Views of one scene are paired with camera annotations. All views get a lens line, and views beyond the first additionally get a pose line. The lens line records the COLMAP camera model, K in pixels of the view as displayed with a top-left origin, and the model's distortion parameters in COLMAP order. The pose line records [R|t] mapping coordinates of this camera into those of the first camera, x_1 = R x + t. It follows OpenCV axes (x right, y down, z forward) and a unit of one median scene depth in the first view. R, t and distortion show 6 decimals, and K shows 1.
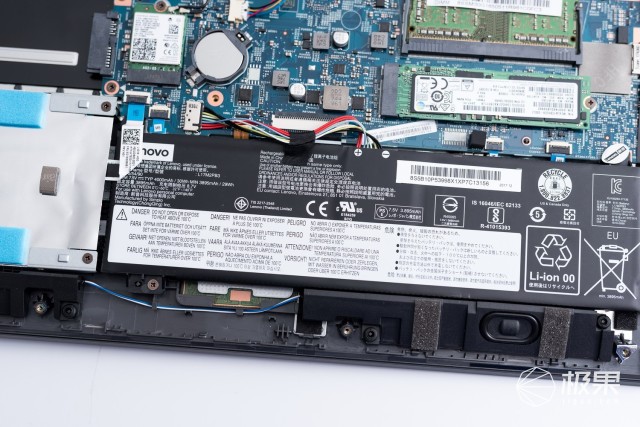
lens RADIAL K [[955.4, 0, 320.0], [0, 955.4, 213.5], [0, 0, 1]] dist [-0.010474, 0.051397]
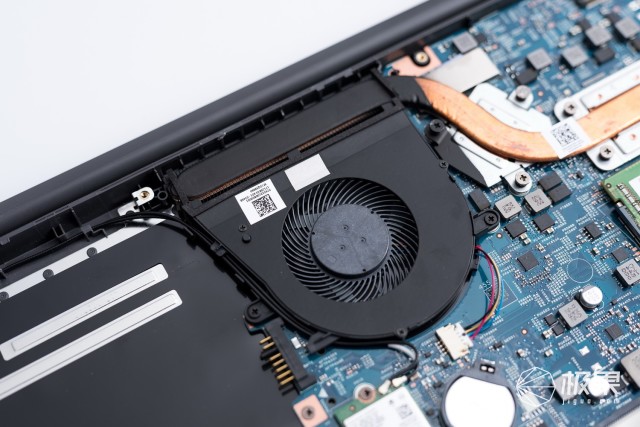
lens RADIAL K [[955.4, 0, 320.0], [0, 955.4, 213.5], [0, 0, 1]] dist [-0.010474, 0.051397]
pose [[0.822193, -0.504480, 0.263624, -0.319662], [0.557385, 0.807468, -0.193177, -0.211818], [-0.115414, 0.305769, 0.945085, 0.300919]]
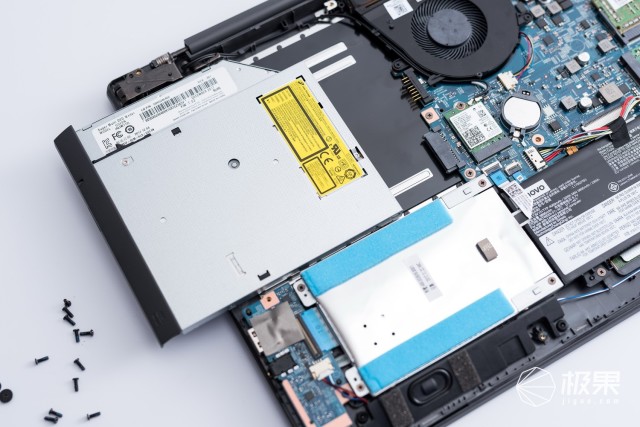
lens RADIAL K [[955.4, 0, 320.0], [0, 955.4, 213.5], [0, 0, 1]] dist [-0.010474, 0.051397]
pose [[0.825255, -0.514614, 0.232650, -0.719534], [0.553826, 0.818088, -0.154946, -0.000373], [-0.110590, 0.256718, 0.960138, -0.201239]]
